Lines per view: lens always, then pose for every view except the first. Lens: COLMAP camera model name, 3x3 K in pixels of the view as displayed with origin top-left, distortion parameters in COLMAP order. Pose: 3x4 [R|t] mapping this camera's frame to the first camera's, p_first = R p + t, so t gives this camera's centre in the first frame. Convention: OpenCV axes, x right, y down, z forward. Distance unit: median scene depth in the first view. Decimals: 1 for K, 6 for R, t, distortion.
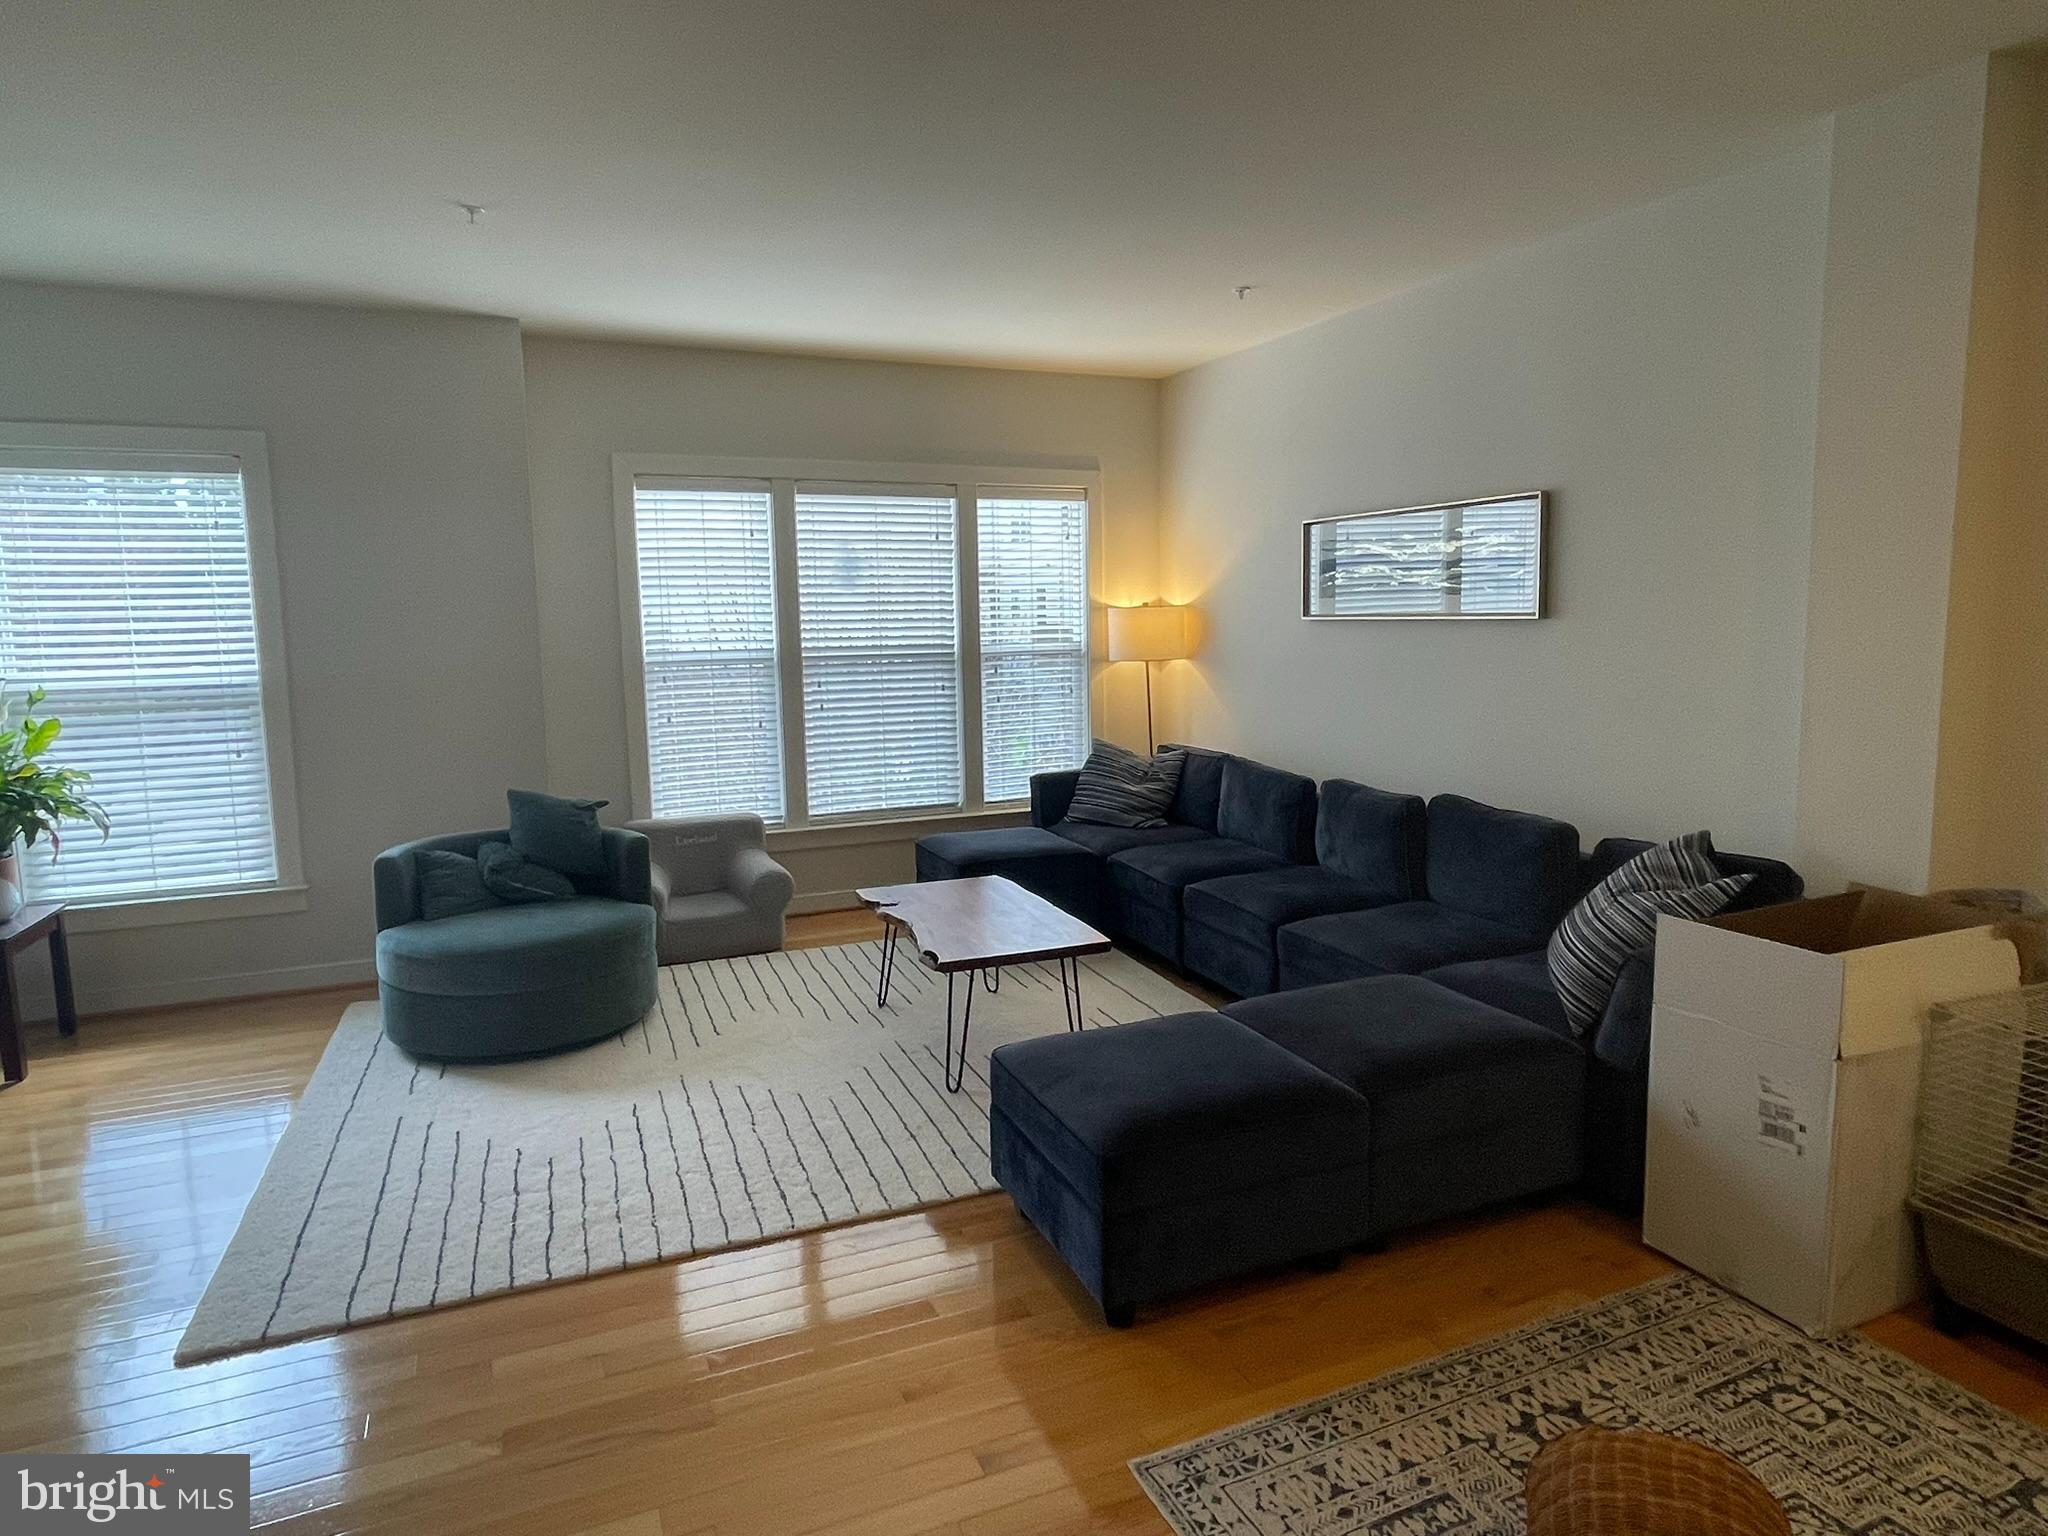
lens RADIAL K [[1201.1, 0, 1039.9], [0, 1201.1, 771.0], [0, 0, 1]] dist [0.013336, -0.005000]
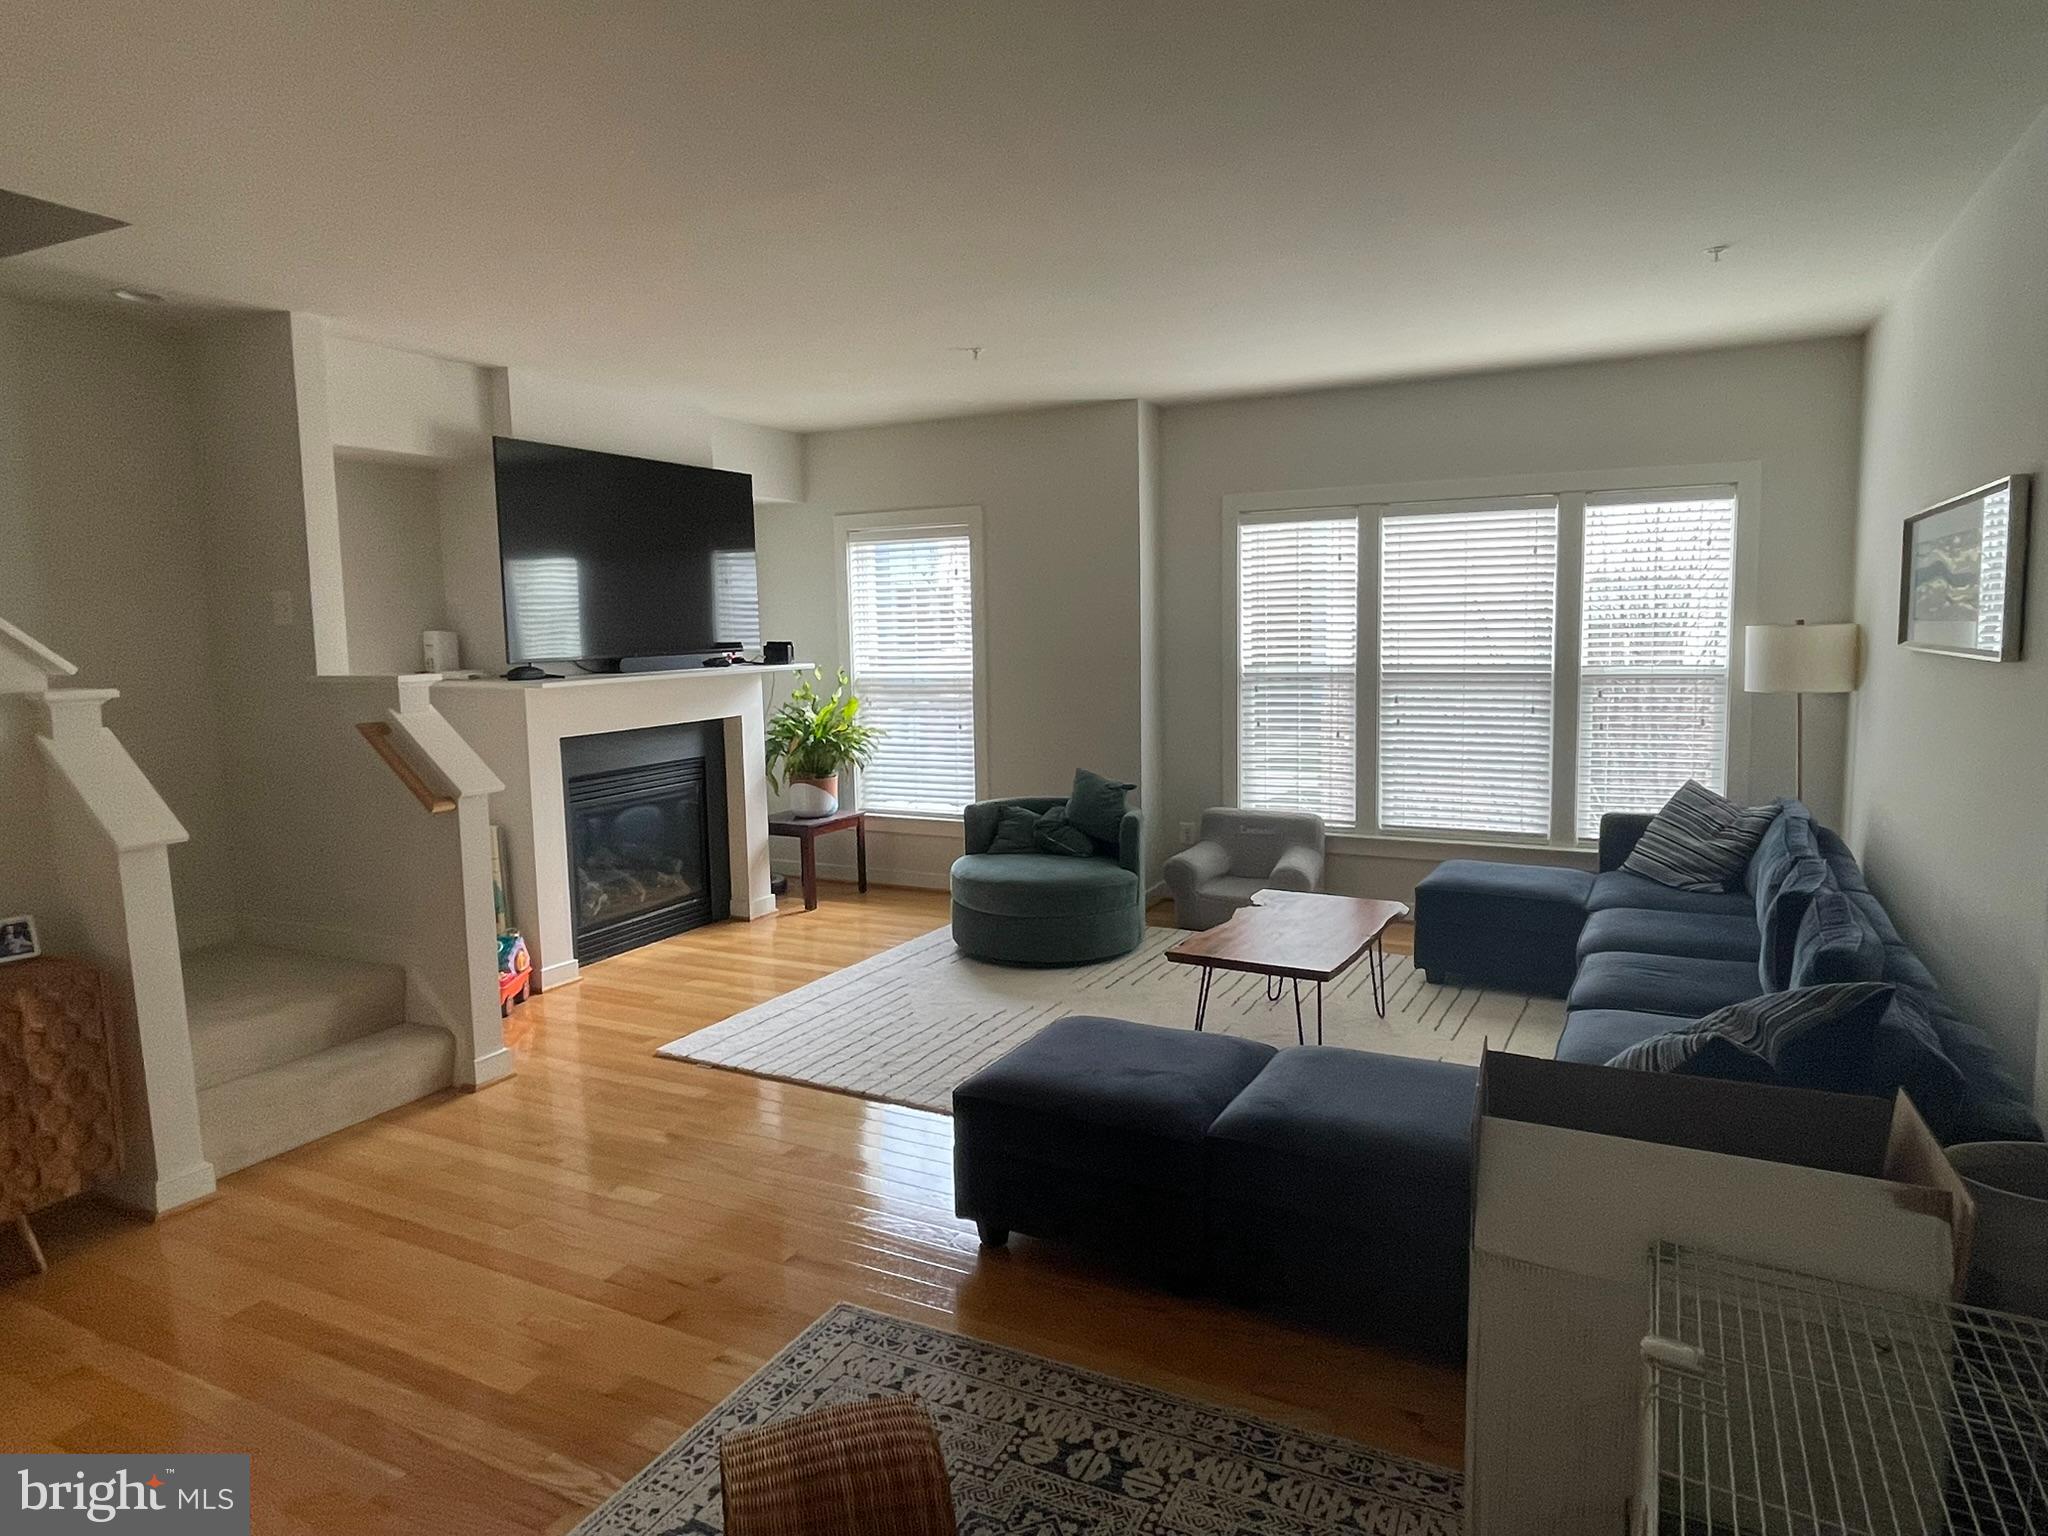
lens RADIAL K [[1201.1, 0, 1038.5], [0, 1201.1, 758.3], [0, 0, 1]] dist [0.013336, -0.005000]
pose [[0.637699, 0.090184, -0.764988, 0.434456], [-0.096070, 0.994680, 0.037178, -0.032323], [0.764271, 0.049784, 0.642971, 0.107504]]
